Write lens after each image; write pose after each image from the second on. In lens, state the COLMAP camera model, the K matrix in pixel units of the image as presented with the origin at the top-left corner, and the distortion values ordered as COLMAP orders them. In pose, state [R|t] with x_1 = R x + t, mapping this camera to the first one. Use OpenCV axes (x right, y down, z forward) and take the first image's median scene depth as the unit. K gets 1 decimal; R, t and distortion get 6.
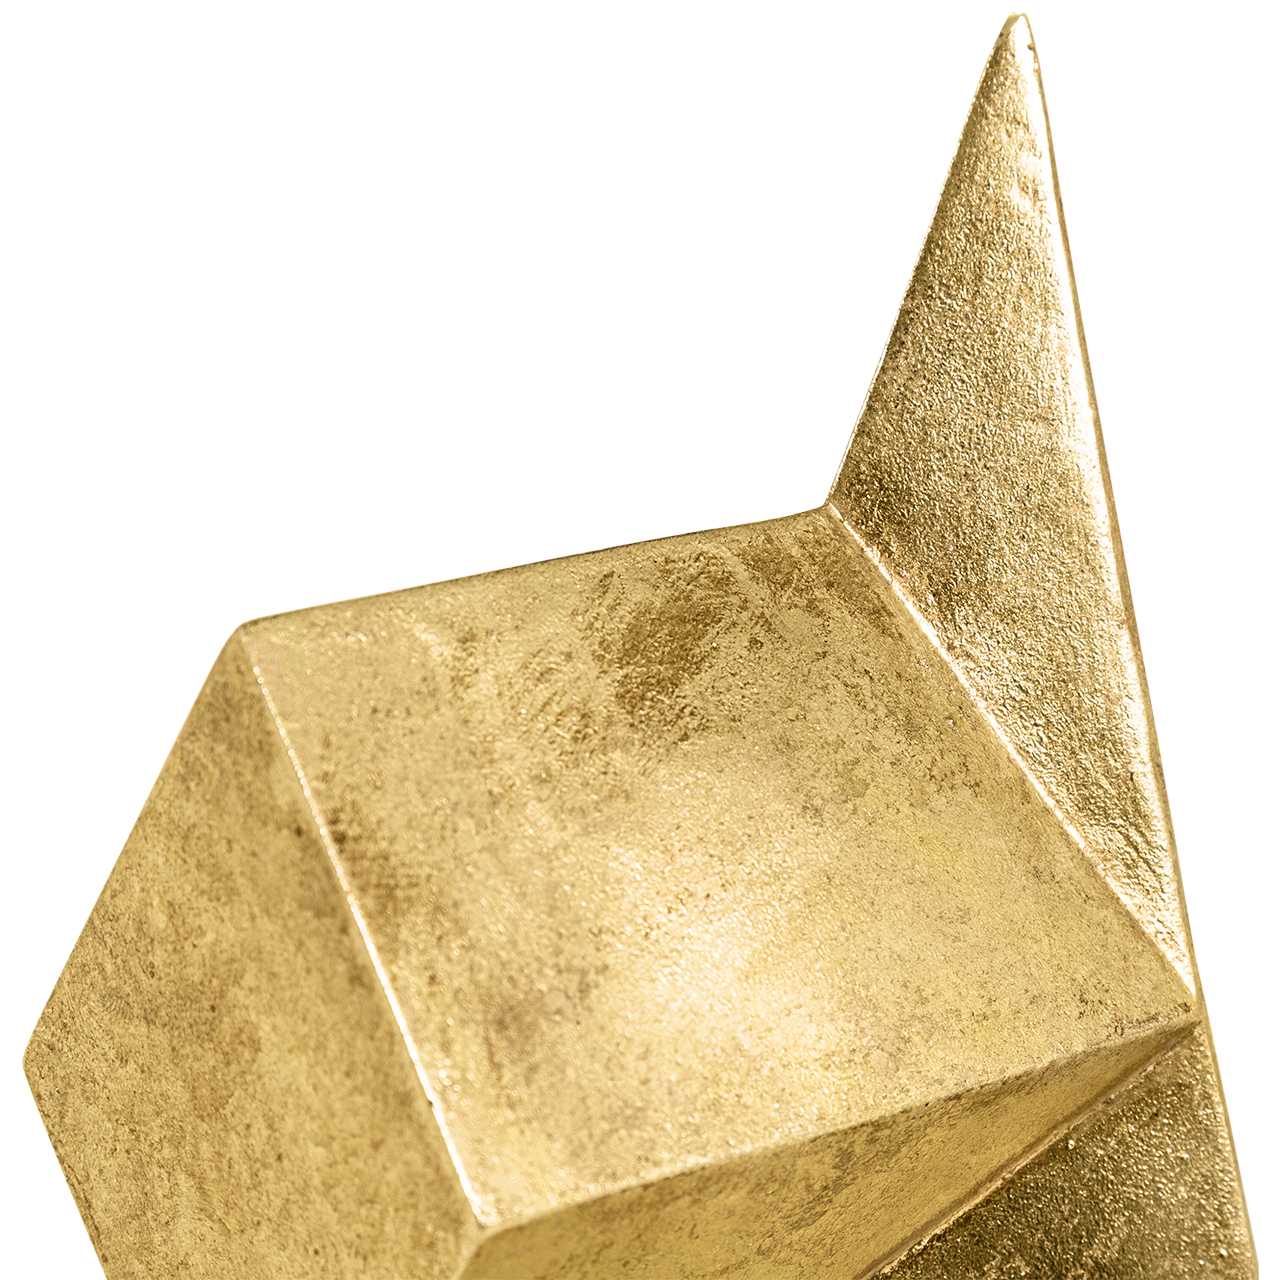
lens RADIAL K [[4434.1, 0, 640.3], [0, 4434.1, 780.5], [0, 0, 1]] dist [0.015177, 0.401469]
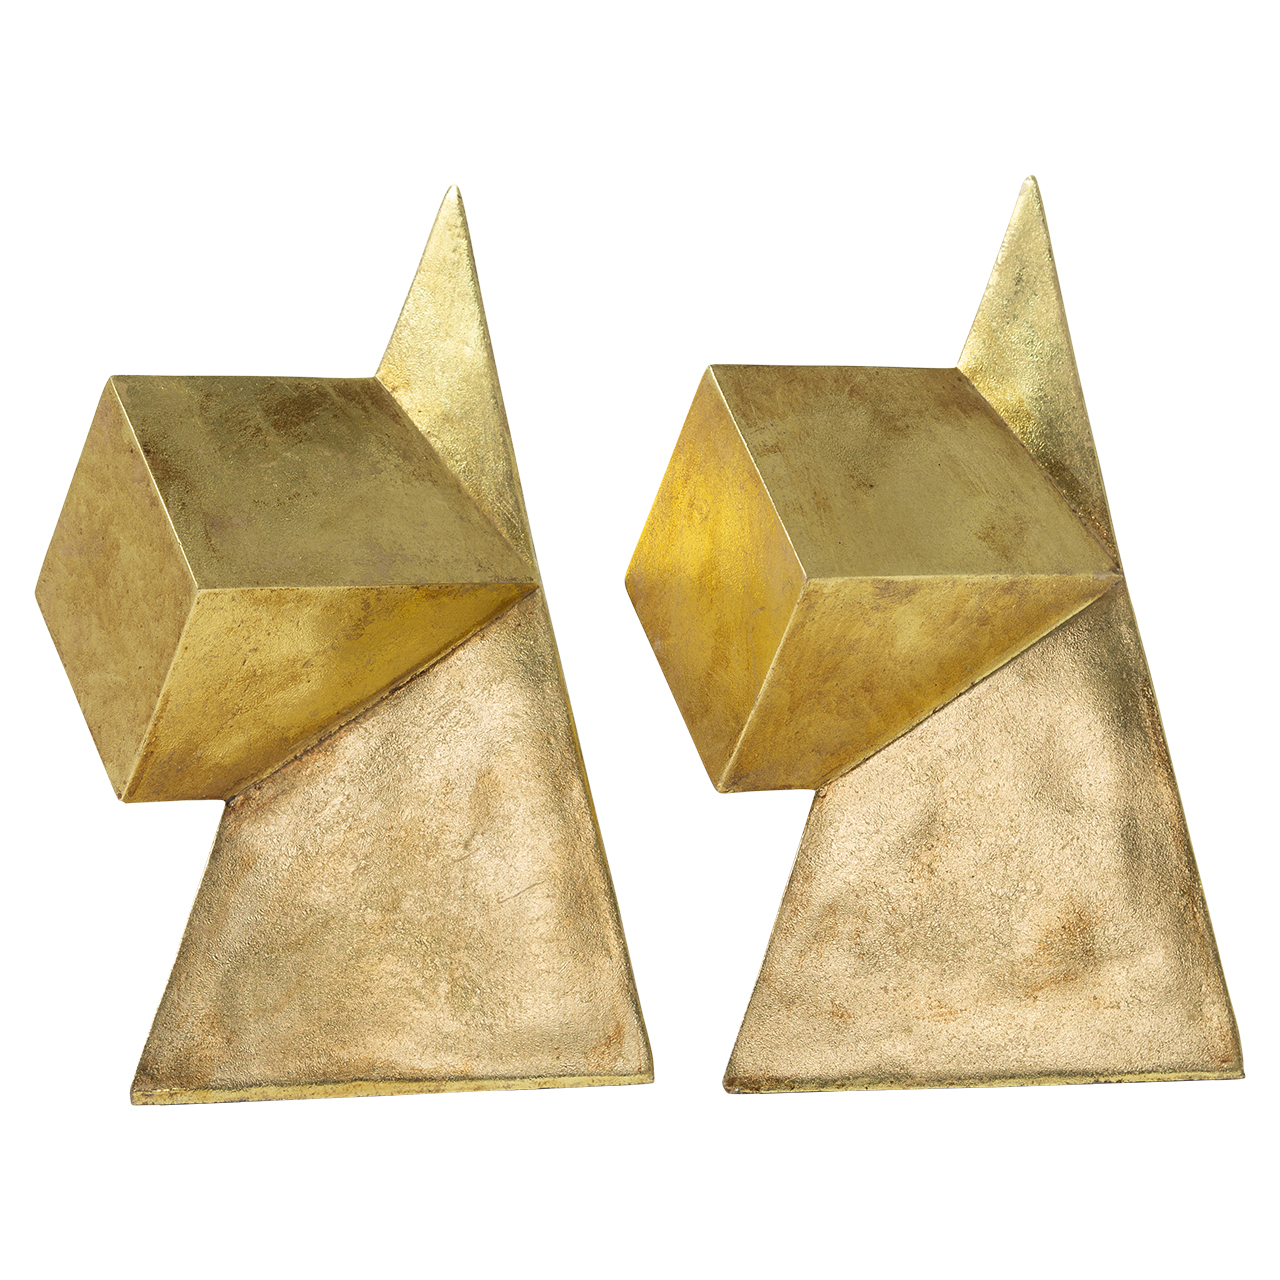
lens RADIAL K [[3016.3, 0, 640.0], [0, 3016.3, 640.0], [0, 0, 1]] dist [-0.074872, -0.054673]
pose [[0.999329, -0.031918, -0.017972, 0.230326], [0.027047, 0.973849, -0.225582, 0.491631], [0.024702, 0.224944, 0.974059, -0.610445]]
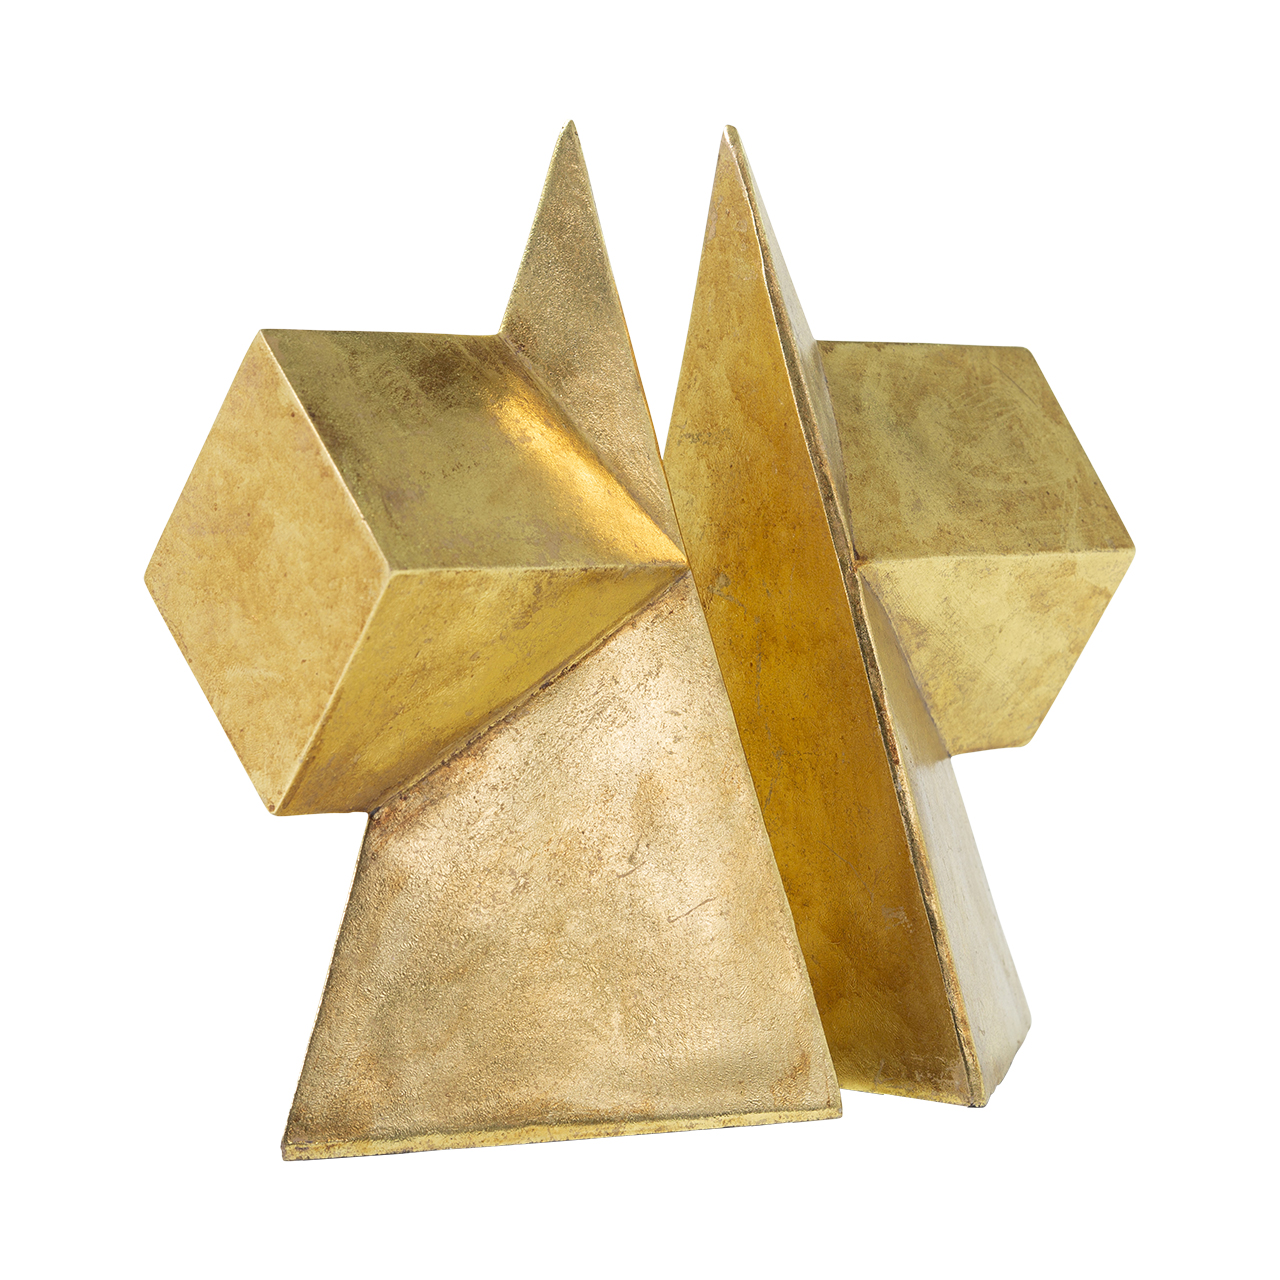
lens RADIAL K [[3614.1, 0, 640.0], [0, 3614.1, 640.0], [0, 0, 1]] dist [-0.126441, -0.004422]
pose [[0.984808, -0.040519, 0.168851, -0.207753], [0.078269, 0.971593, -0.223340, 0.518170], [-0.155005, 0.233163, 0.960004, -0.704571]]
